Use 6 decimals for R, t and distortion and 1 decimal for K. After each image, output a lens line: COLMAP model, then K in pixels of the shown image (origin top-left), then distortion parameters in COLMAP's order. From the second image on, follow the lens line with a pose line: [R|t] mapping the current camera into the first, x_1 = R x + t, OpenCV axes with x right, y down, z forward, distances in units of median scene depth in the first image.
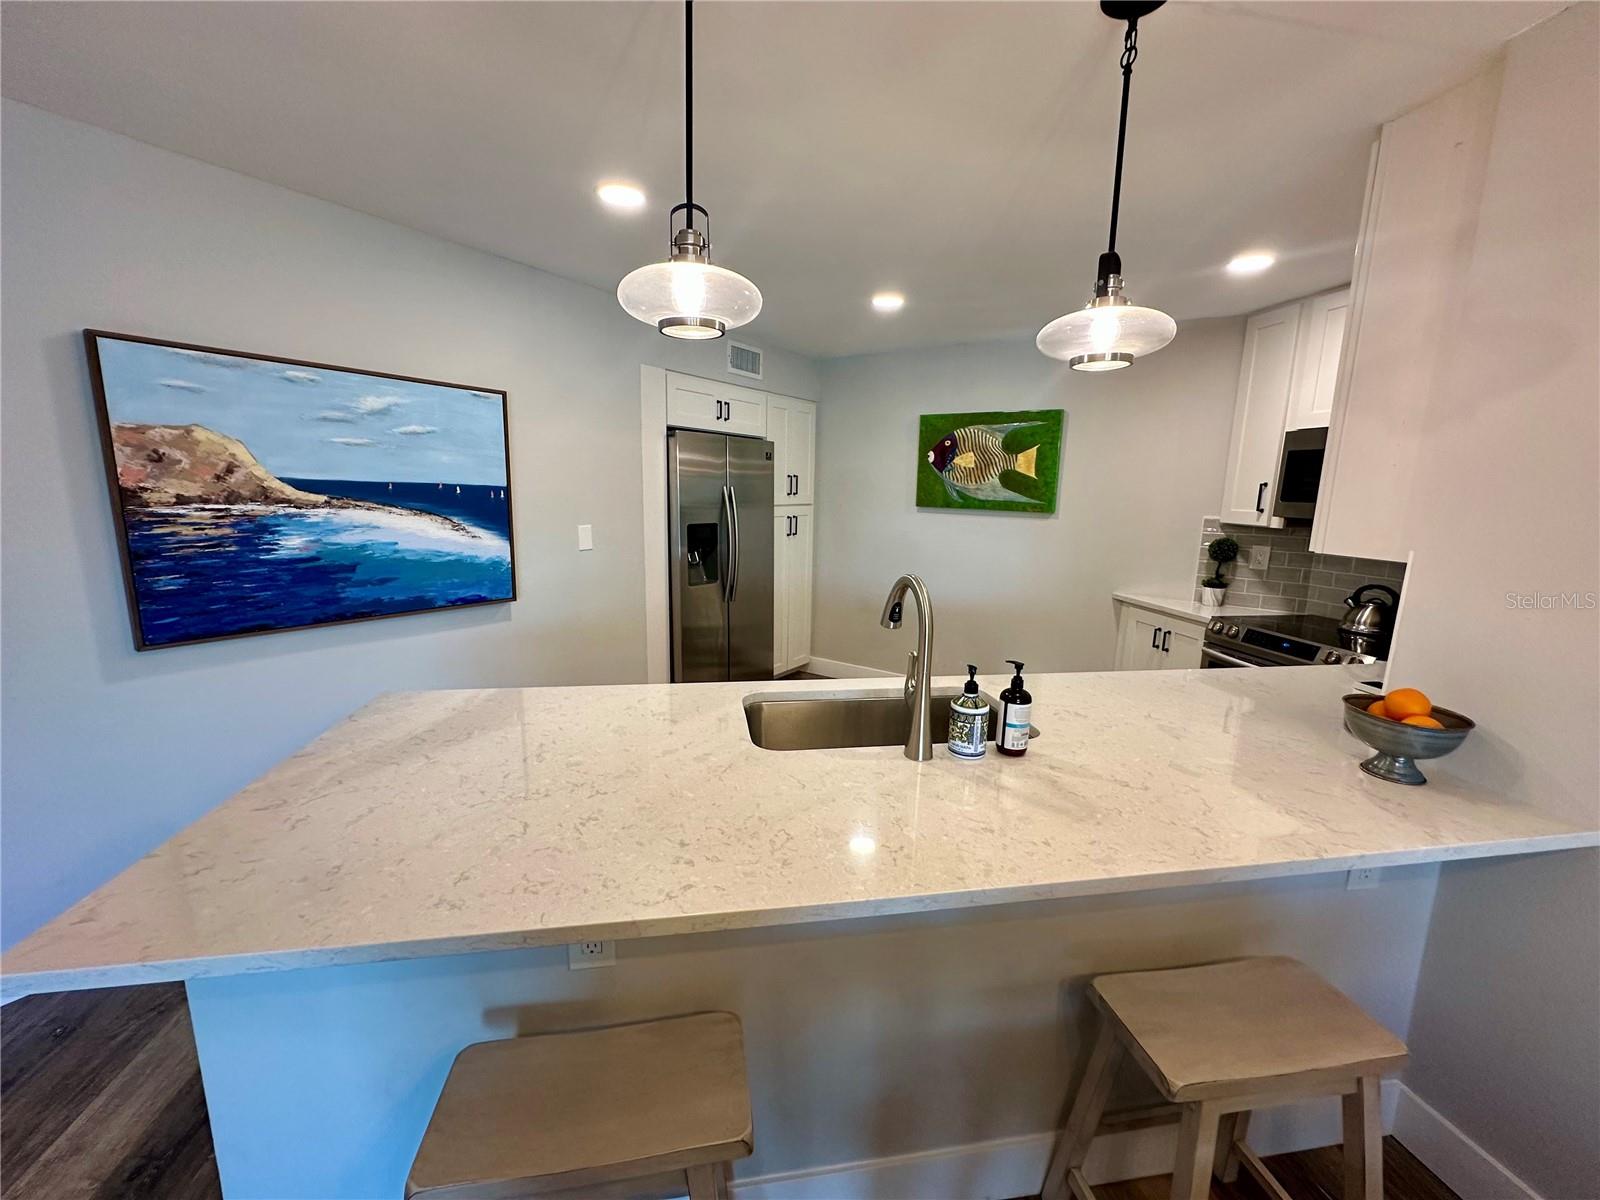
lens RADIAL K [[637.6, 0, 800.8], [0, 637.6, 601.0], [0, 0, 1]] dist [-0.004036, 0.000903]
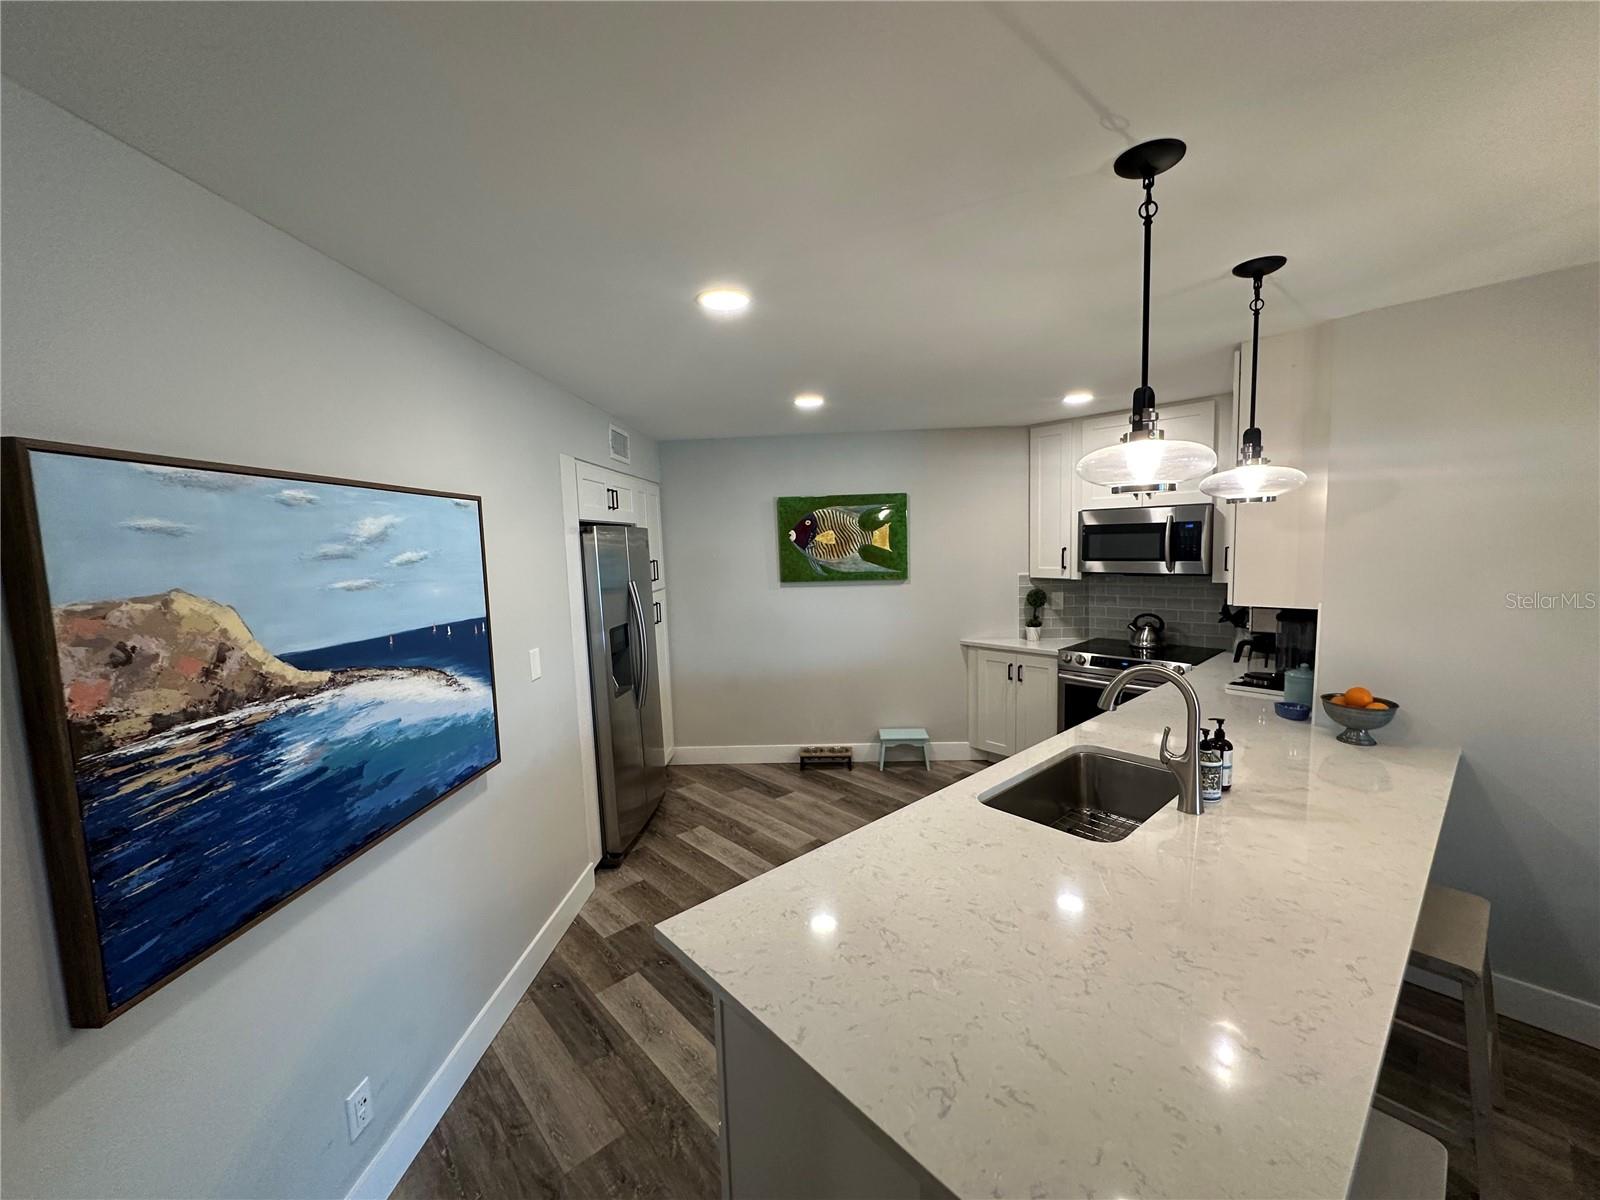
lens RADIAL K [[637.6, 0, 801.1], [0, 637.6, 601.8], [0, 0, 1]] dist [-0.004036, 0.000903]
pose [[0.847258, -0.104917, 0.520717, -0.599726], [0.146700, 0.988390, -0.039548, -0.124158], [-0.510522, 0.109897, 0.852813, 0.164317]]
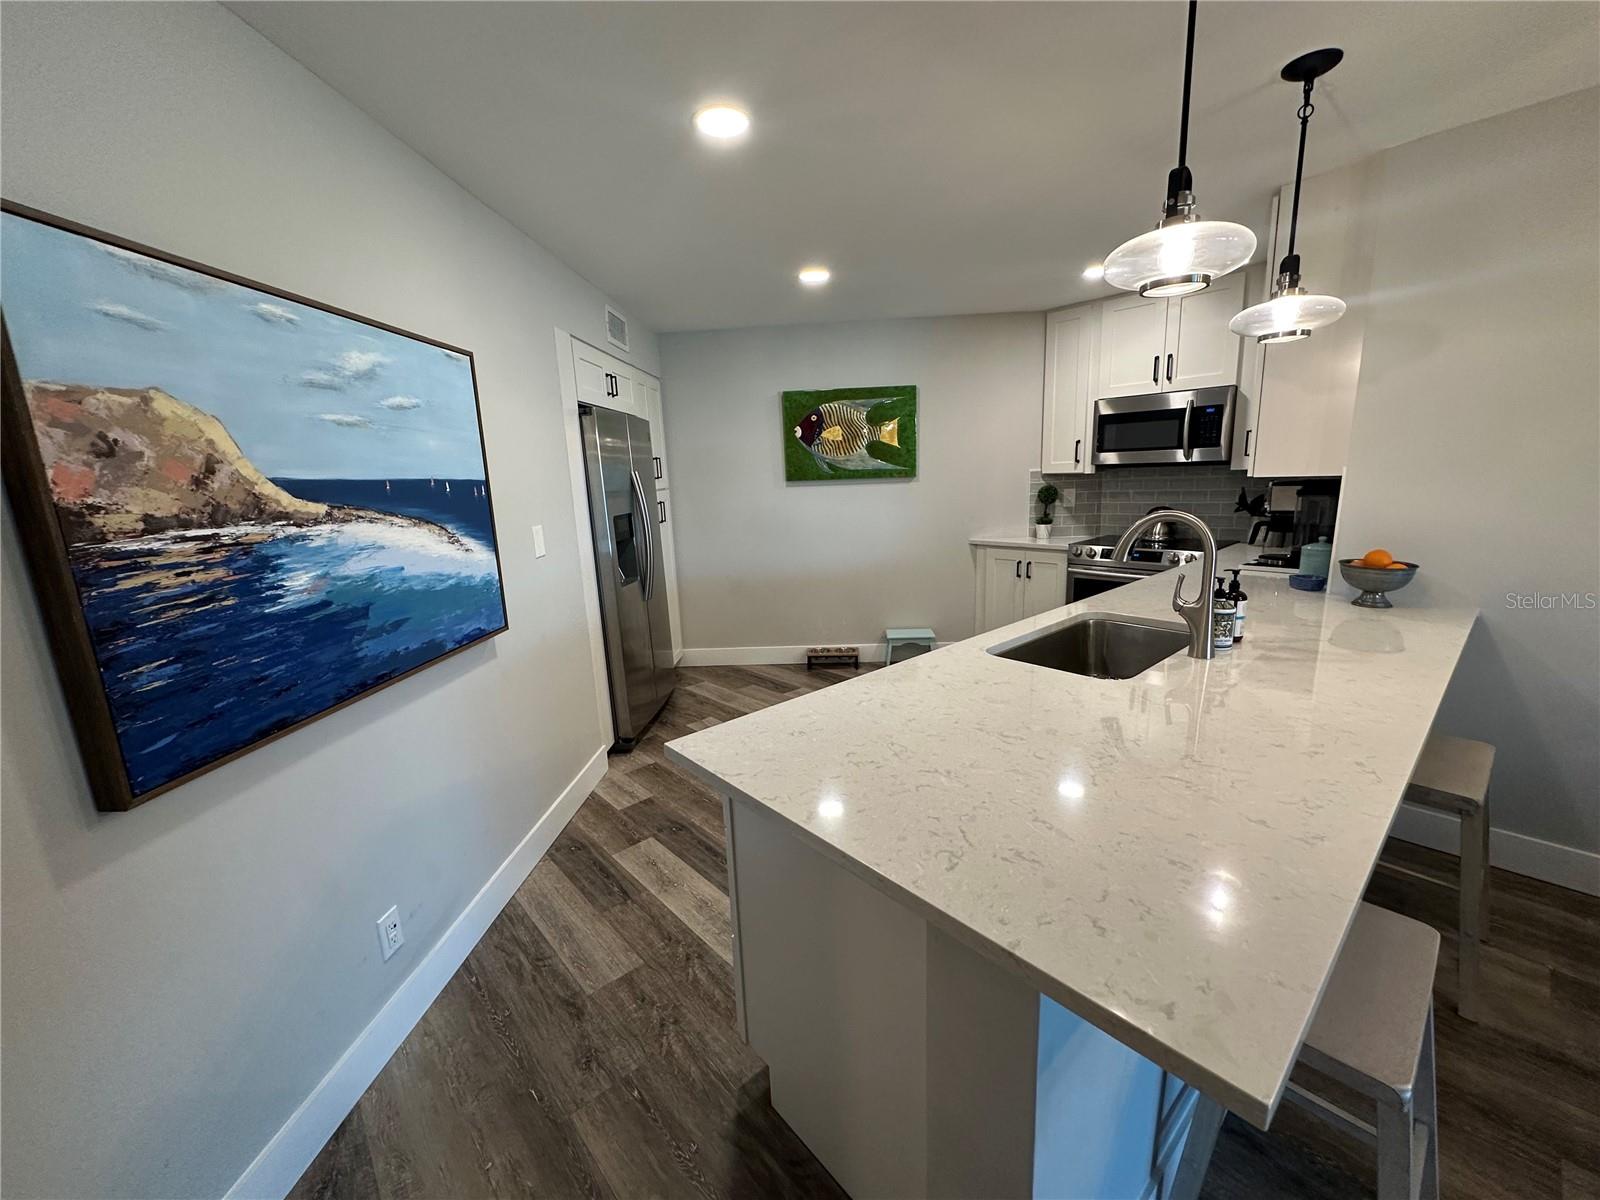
lens RADIAL K [[637.6, 0, 801.1], [0, 637.6, 601.3], [0, 0, 1]] dist [-0.004036, 0.000903]
pose [[0.851384, -0.163782, 0.498317, -0.604626], [0.153326, 0.986217, 0.062181, -0.031524], [-0.501634, 0.023465, 0.864762, 0.184395]]
